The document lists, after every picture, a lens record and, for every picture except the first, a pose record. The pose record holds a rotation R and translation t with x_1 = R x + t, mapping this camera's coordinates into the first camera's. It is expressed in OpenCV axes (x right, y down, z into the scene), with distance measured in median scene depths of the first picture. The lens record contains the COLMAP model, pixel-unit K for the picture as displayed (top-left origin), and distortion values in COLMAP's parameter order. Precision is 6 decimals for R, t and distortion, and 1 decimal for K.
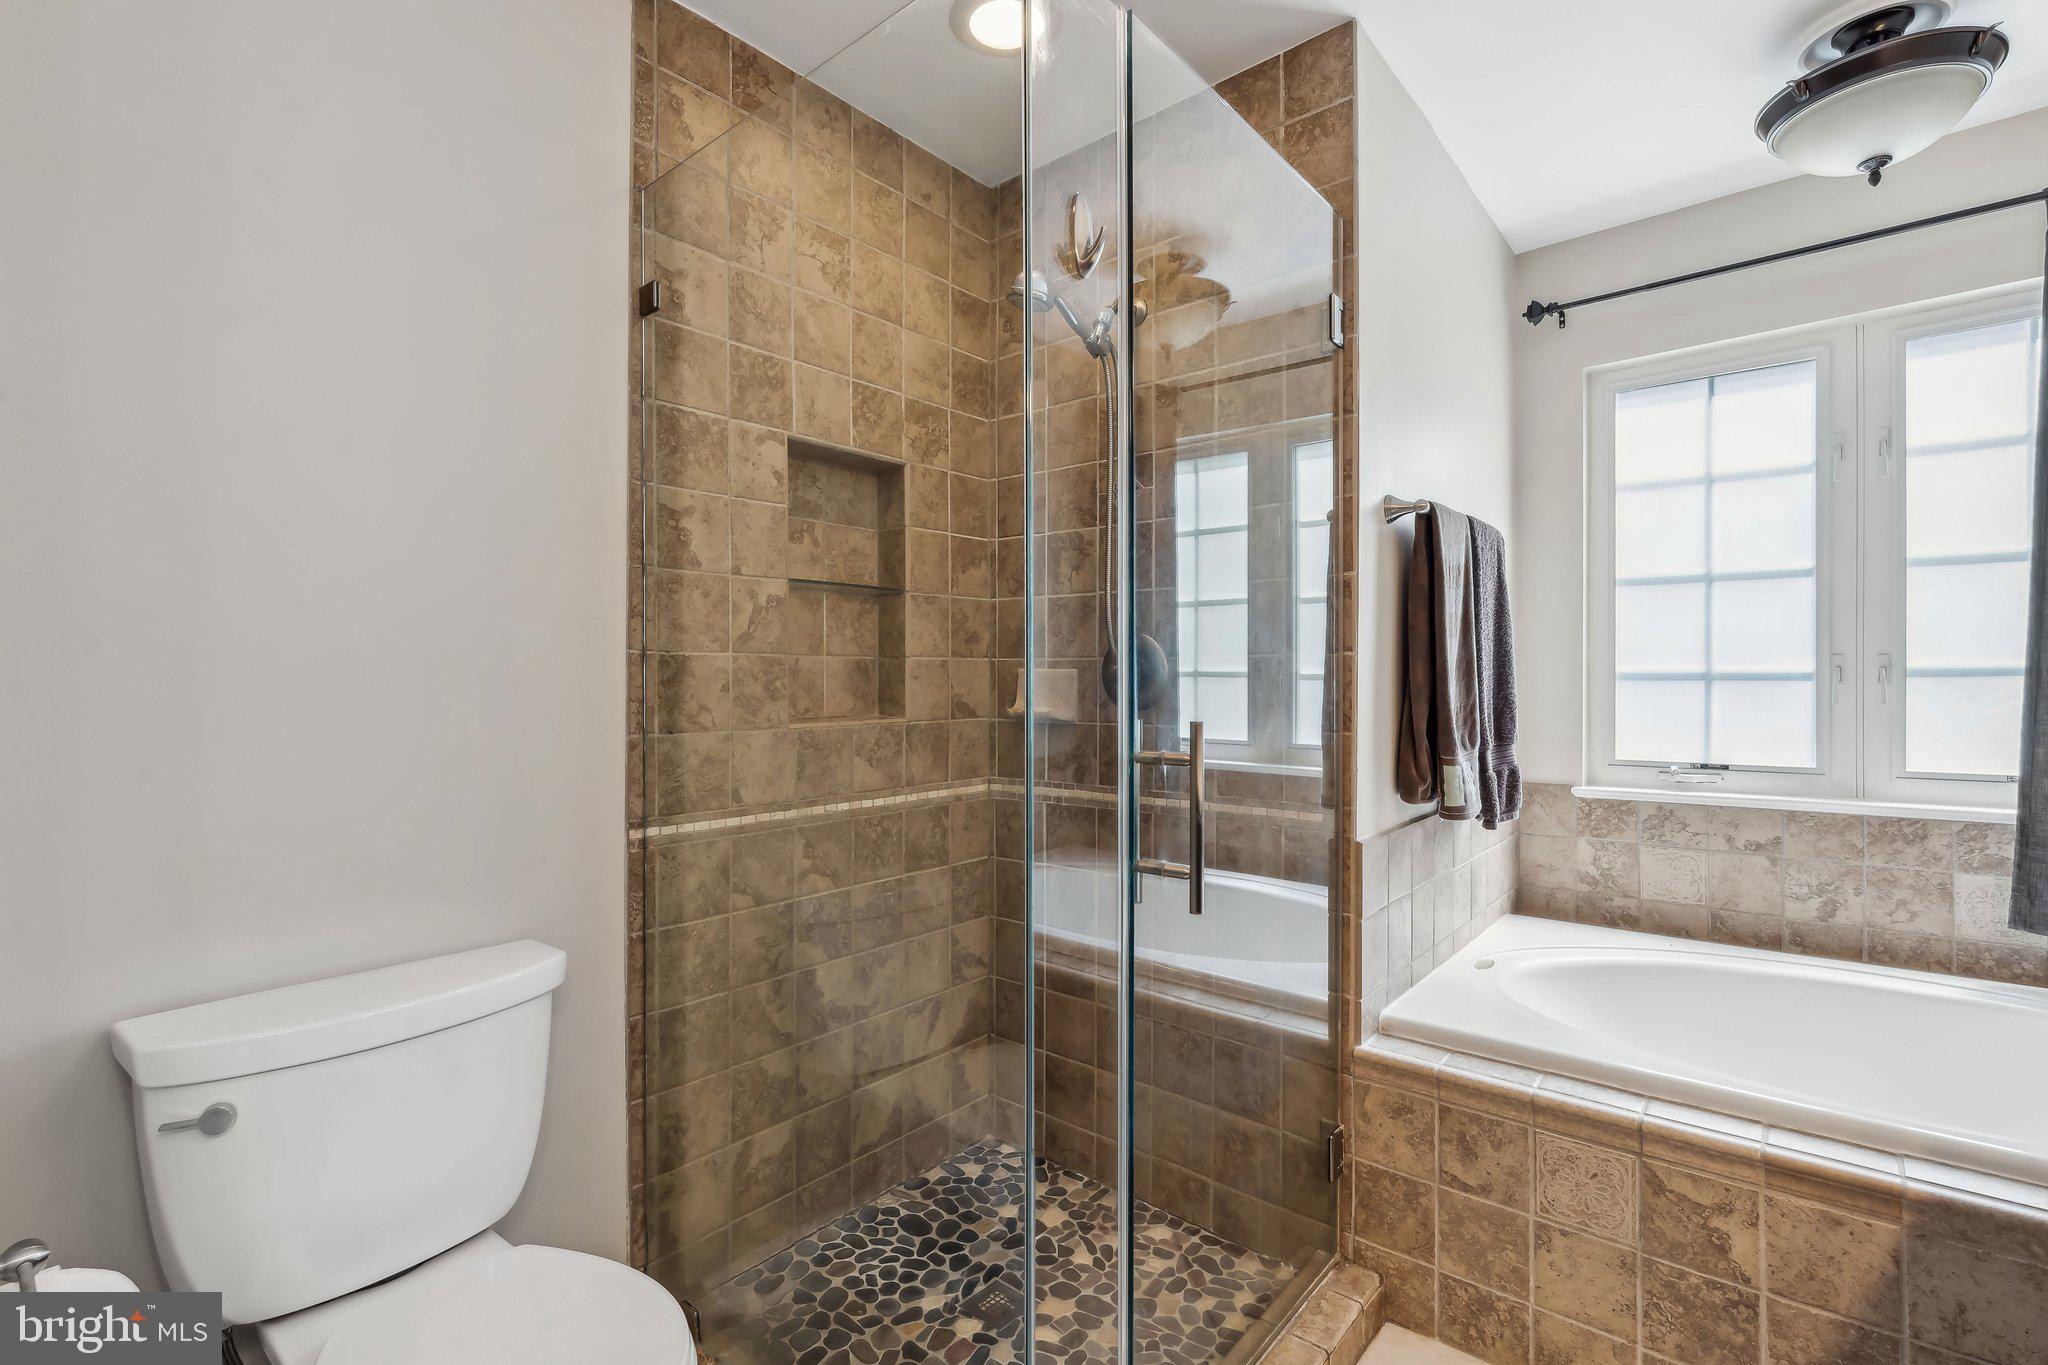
lens RADIAL K [[926.0, 0, 1023.8], [0, 926.0, 673.0], [0, 0, 1]] dist [-0.004704, -0.000360]
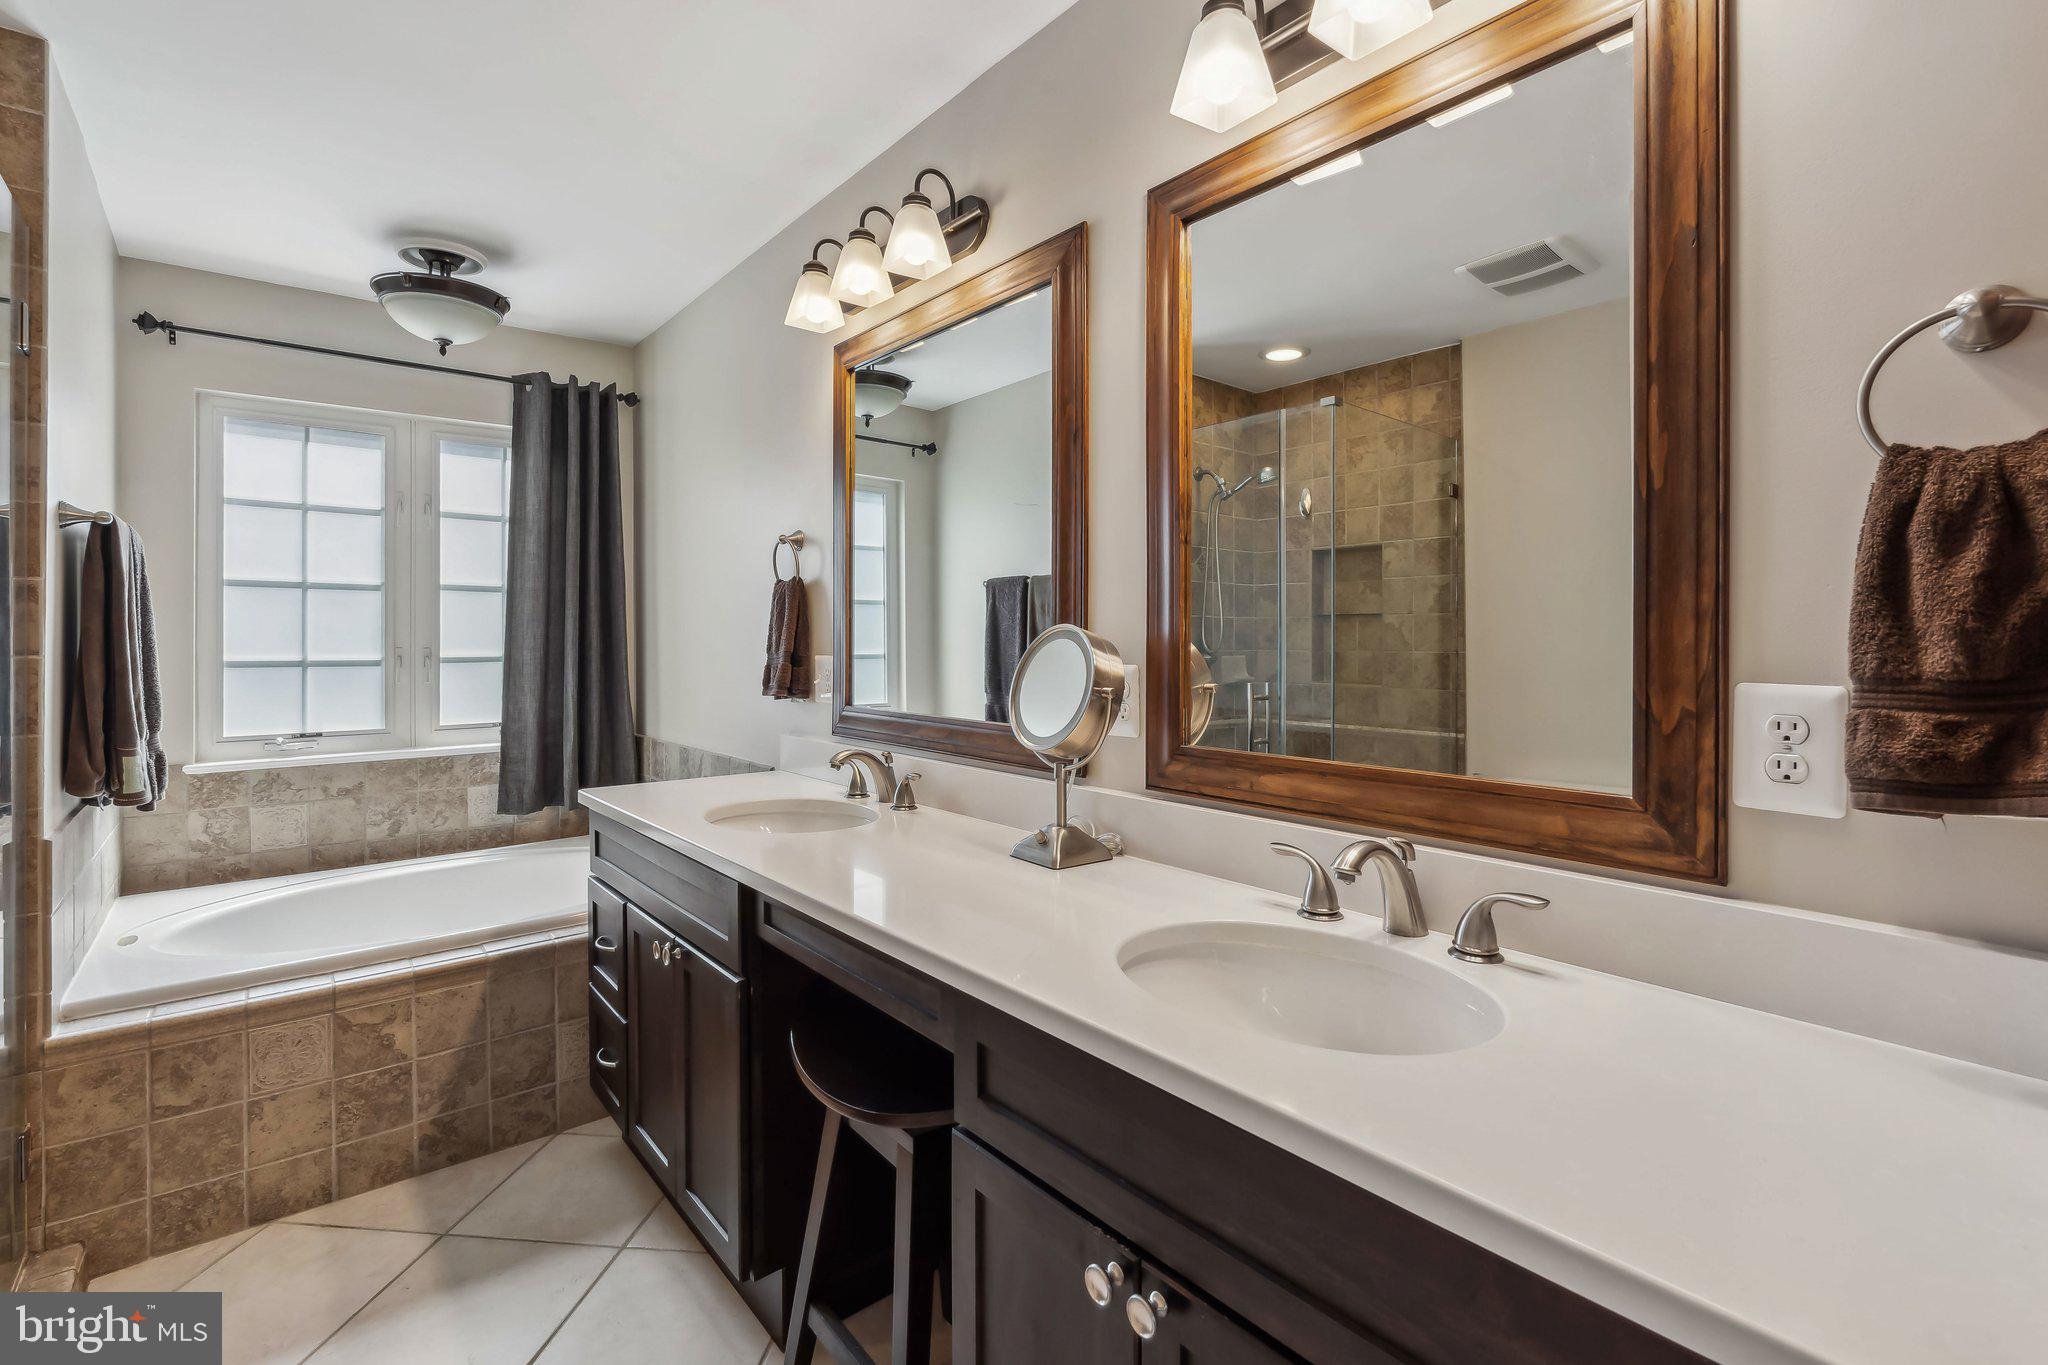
lens RADIAL K [[926.0, 0, 1023.8], [0, 926.0, 673.0], [0, 0, 1]] dist [-0.004704, -0.000360]
pose [[0.165895, -0.030301, 0.985678, -0.417173], [-0.009286, 0.999435, 0.032287, -0.041678], [-0.986100, -0.014510, 0.165520, -0.214290]]
